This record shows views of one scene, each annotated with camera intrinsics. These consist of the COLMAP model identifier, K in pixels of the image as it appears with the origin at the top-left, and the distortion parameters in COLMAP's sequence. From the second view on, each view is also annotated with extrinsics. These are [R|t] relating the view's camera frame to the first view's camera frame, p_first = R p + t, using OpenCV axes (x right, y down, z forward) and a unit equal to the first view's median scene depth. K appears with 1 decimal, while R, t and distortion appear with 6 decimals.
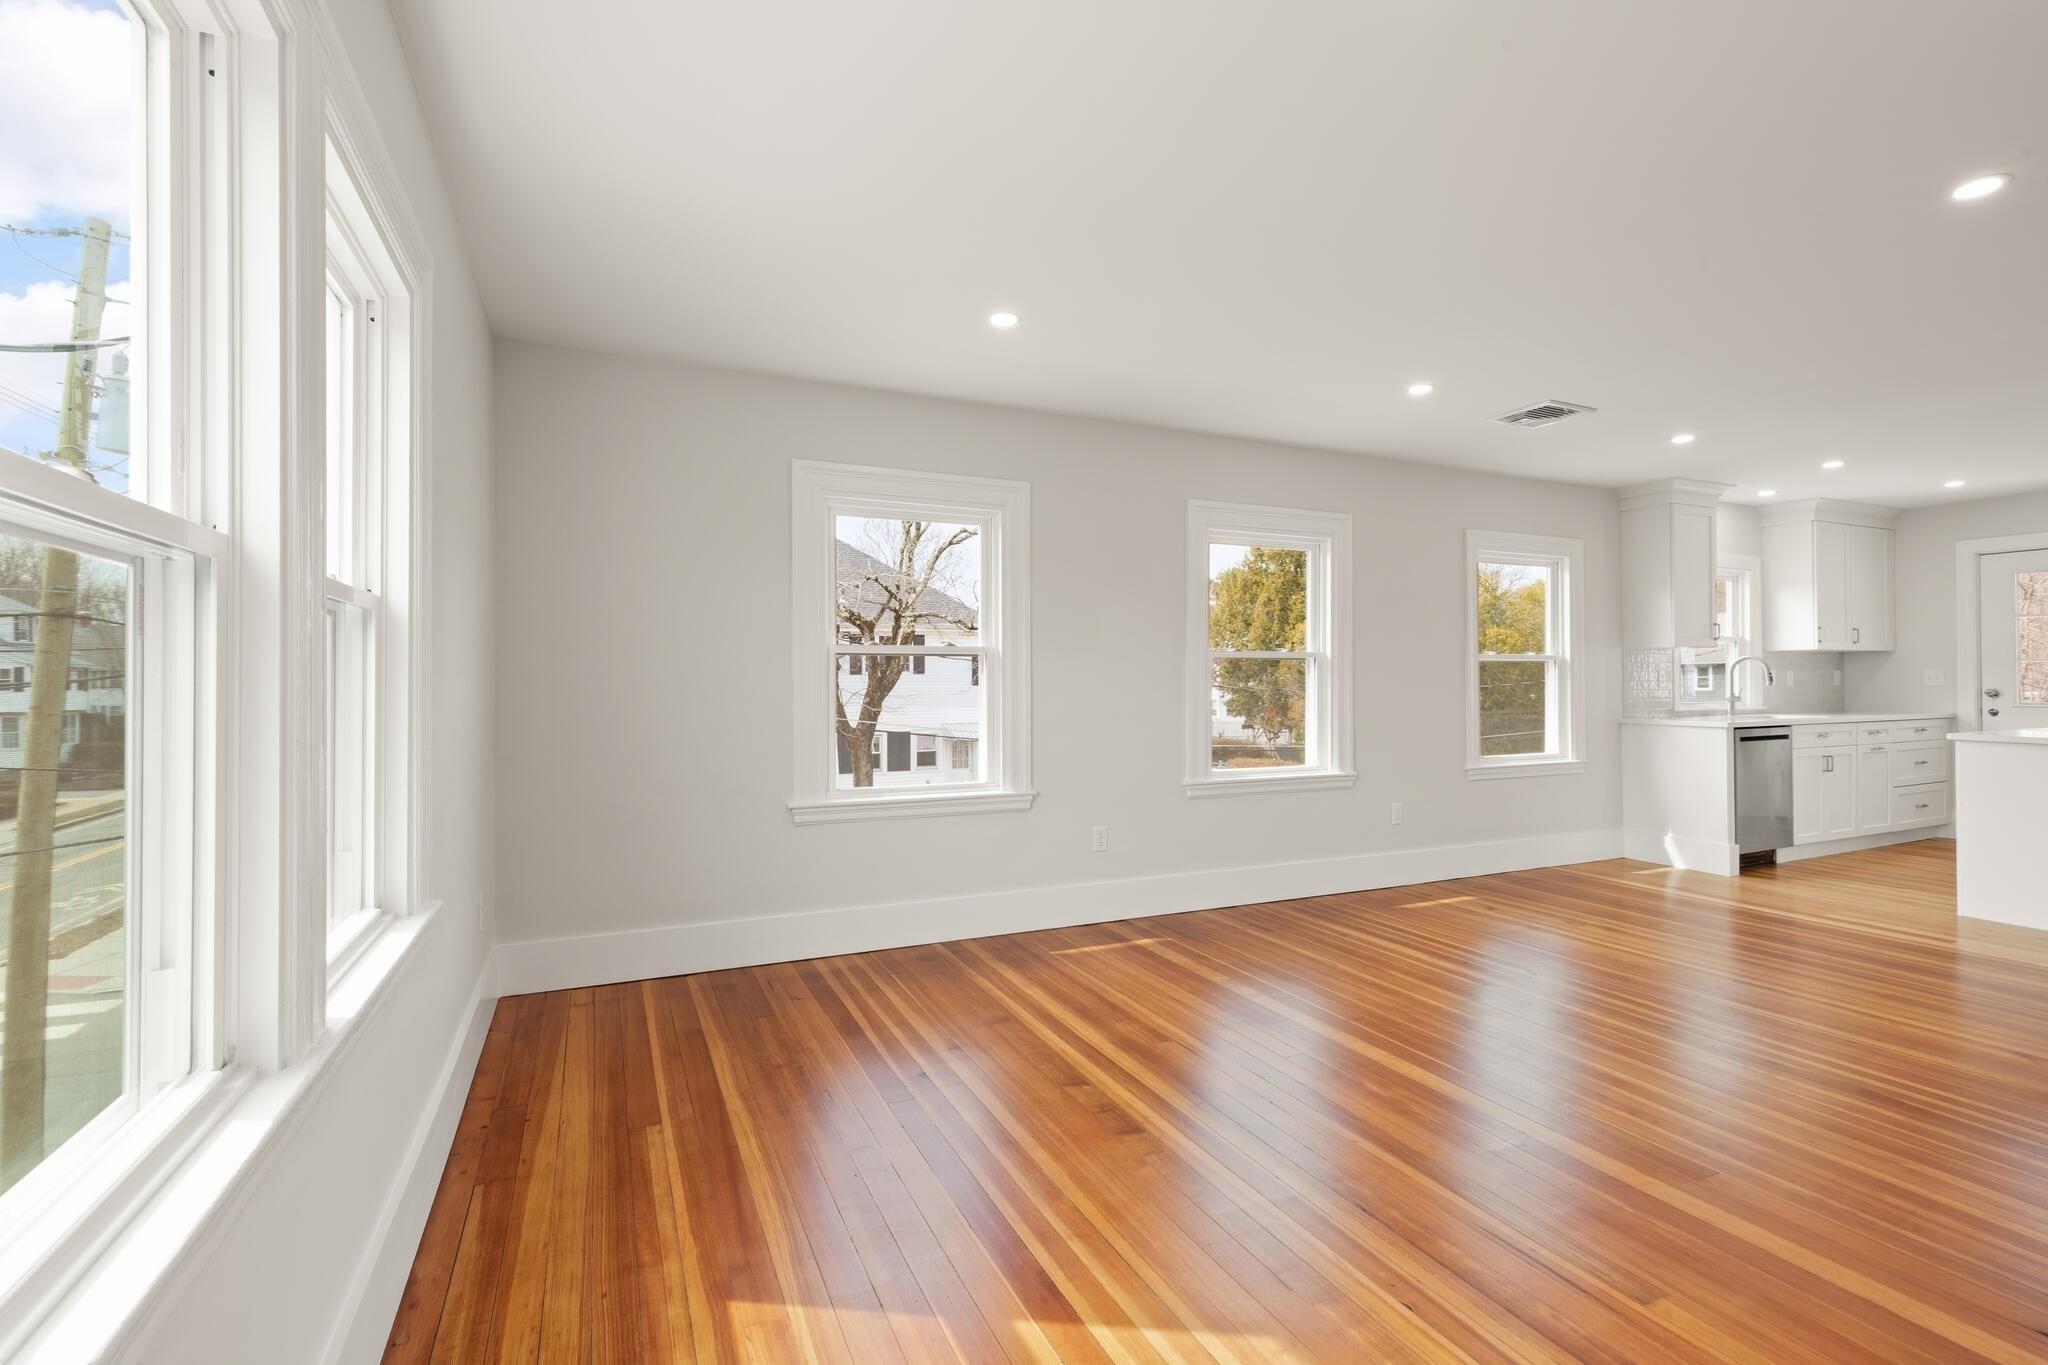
lens RADIAL K [[921.9, 0, 1020.7], [0, 921.9, 674.6], [0, 0, 1]] dist [0.002264, 0.000182]
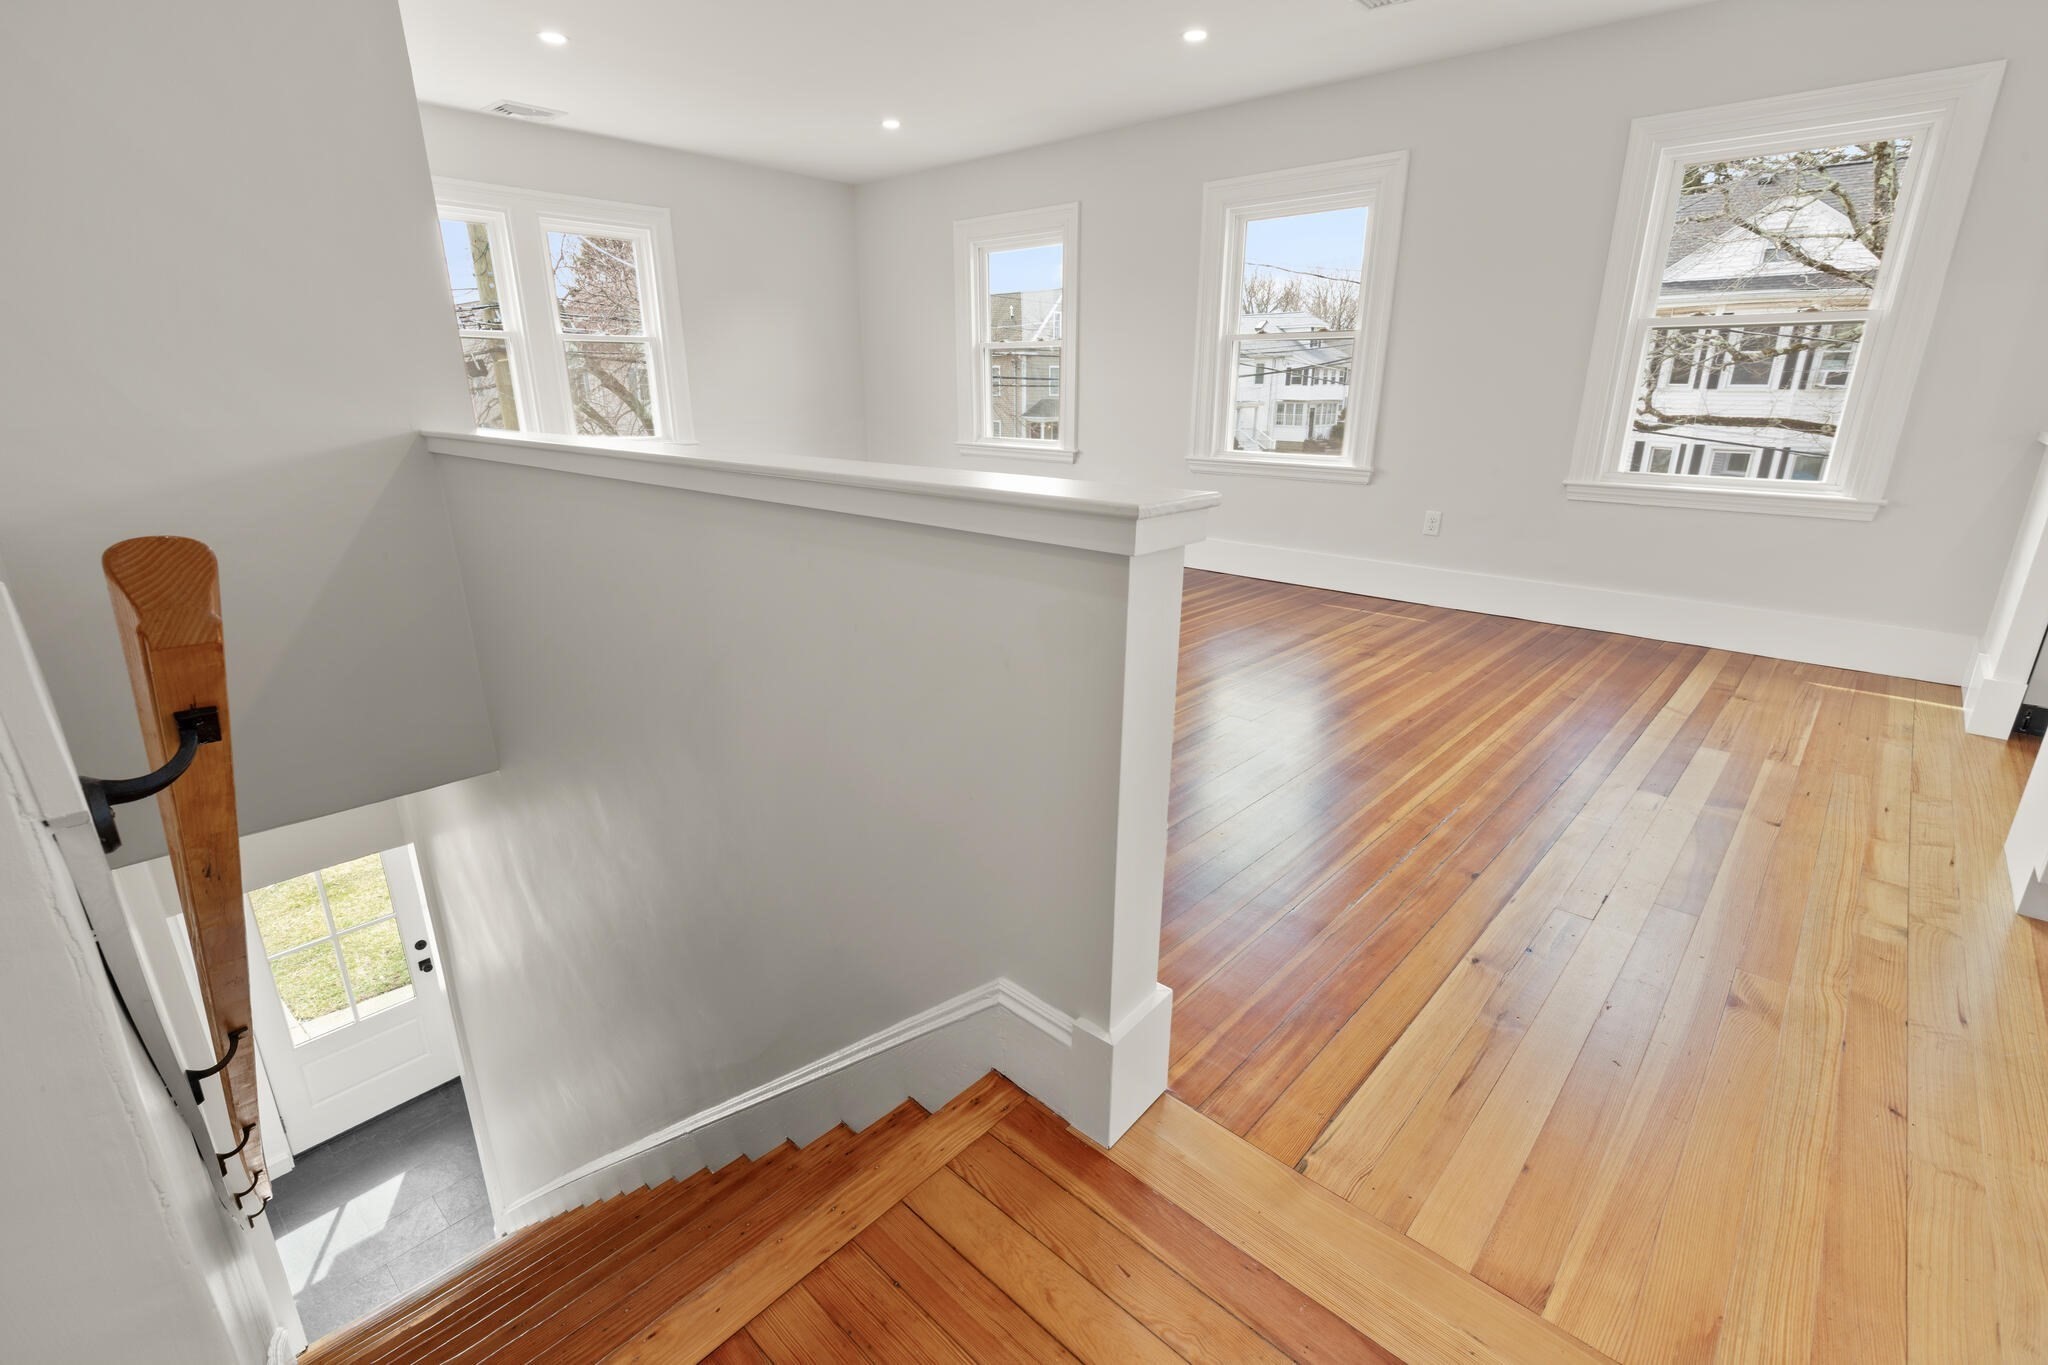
lens RADIAL K [[922.3, 0, 1025.4], [0, 922.3, 680.2], [0, 0, 1]] dist [0.006954, -0.000419]
pose [[0.394012, 0.287538, -0.872970, 0.956785], [0.006118, 0.948962, 0.315330, 0.012866], [0.919085, -0.129585, 0.372144, 0.274035]]
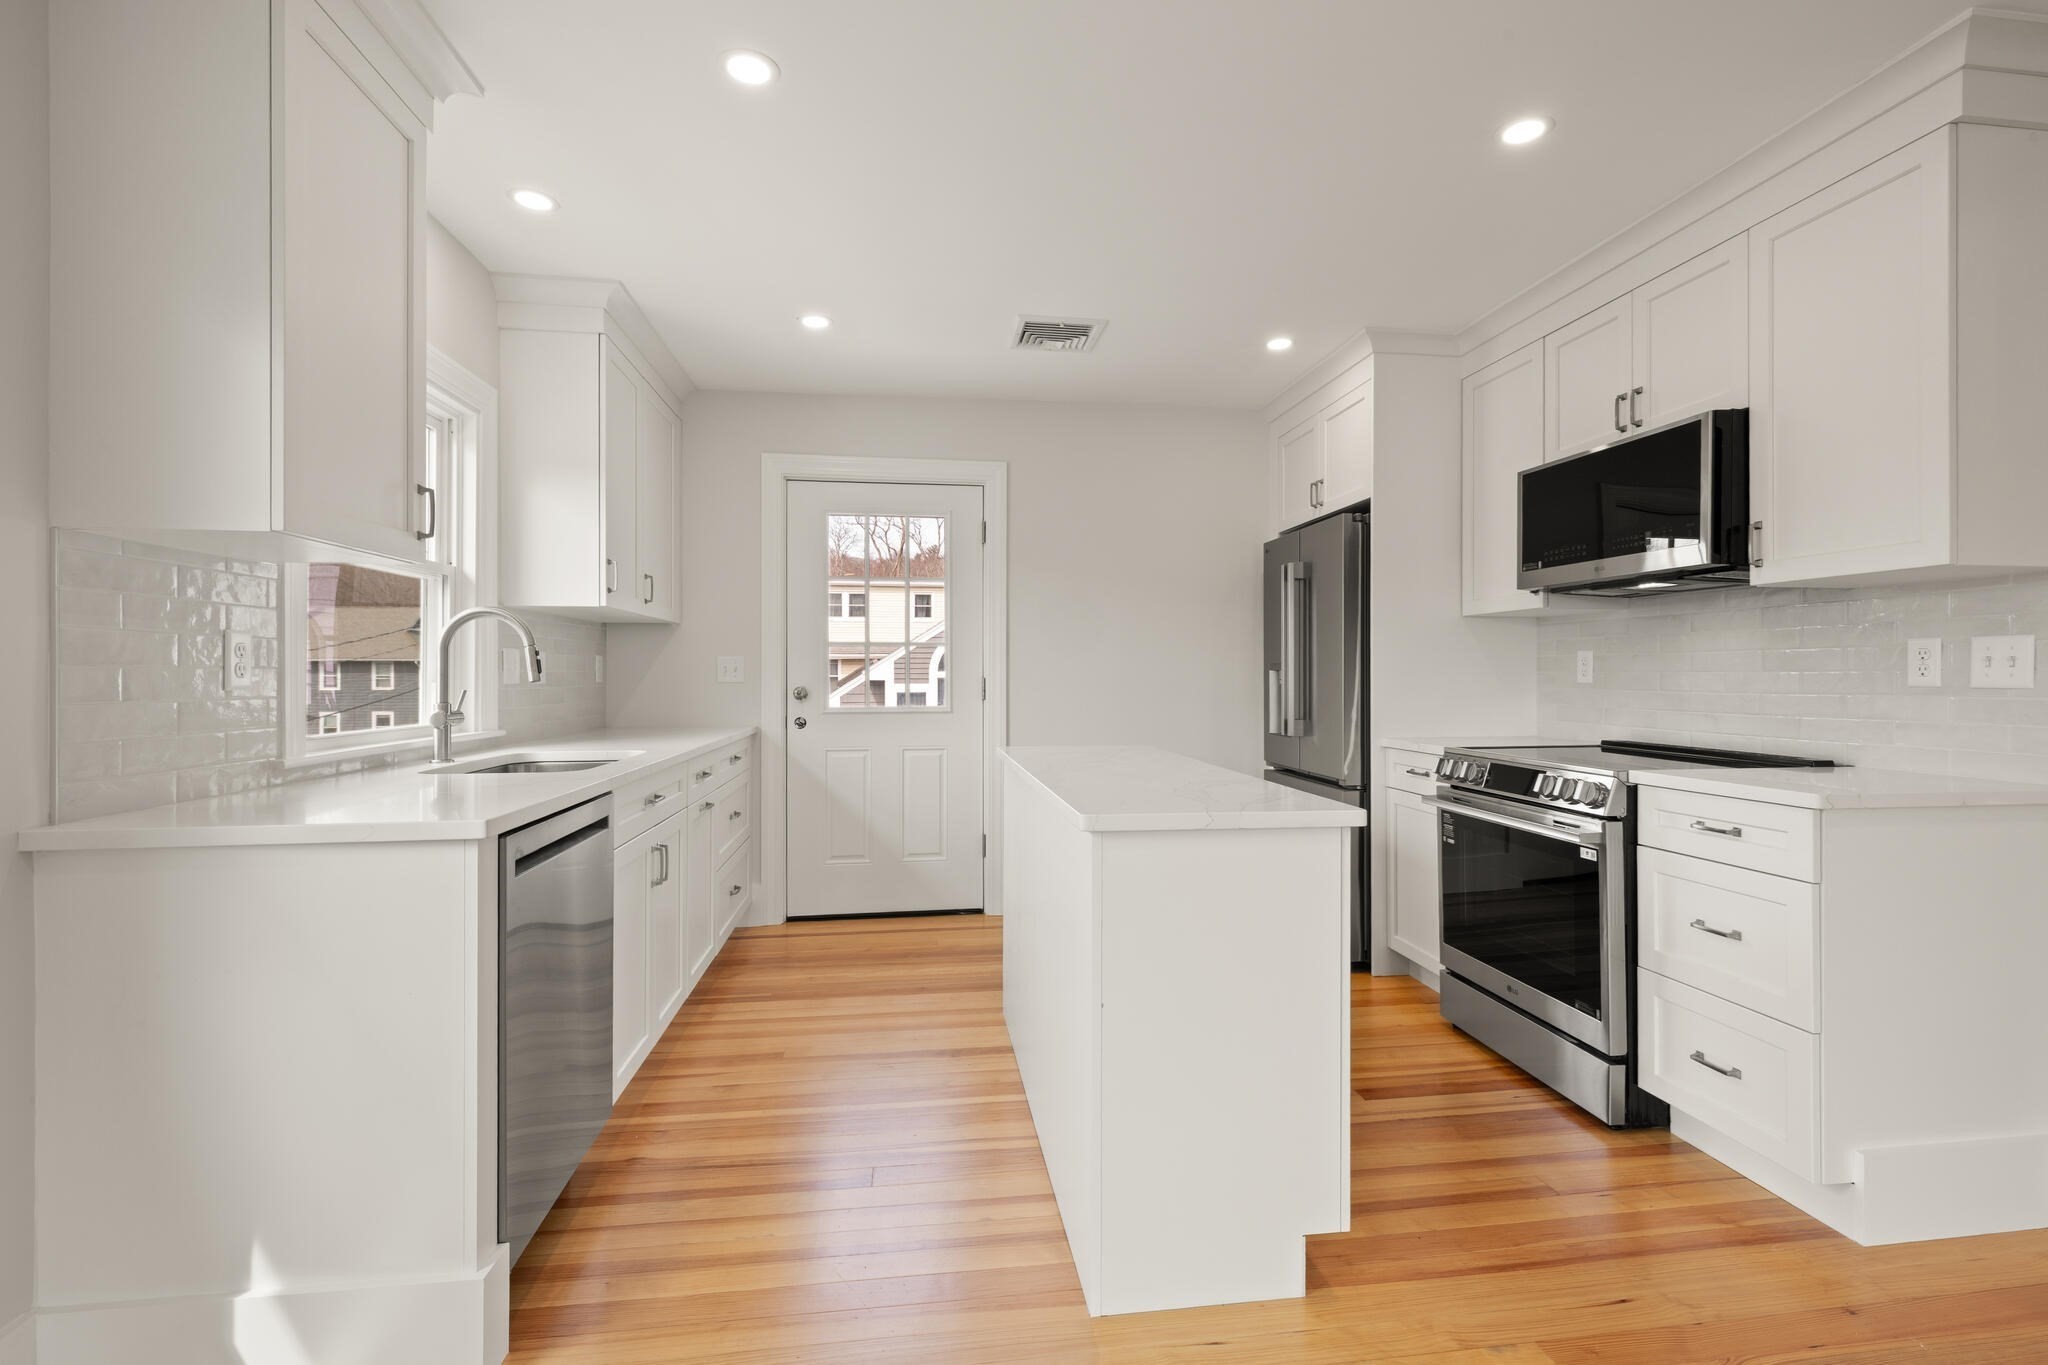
lens RADIAL K [[922.3, 0, 1025.4], [0, 922.3, 680.2], [0, 0, 1]] dist [0.006954, -0.000419]
pose [[0.290698, -0.000546, 0.956815, 0.520868], [-0.006340, 0.999977, 0.002496, 0.008942], [-0.956794, -0.006792, 0.290688, 0.724931]]
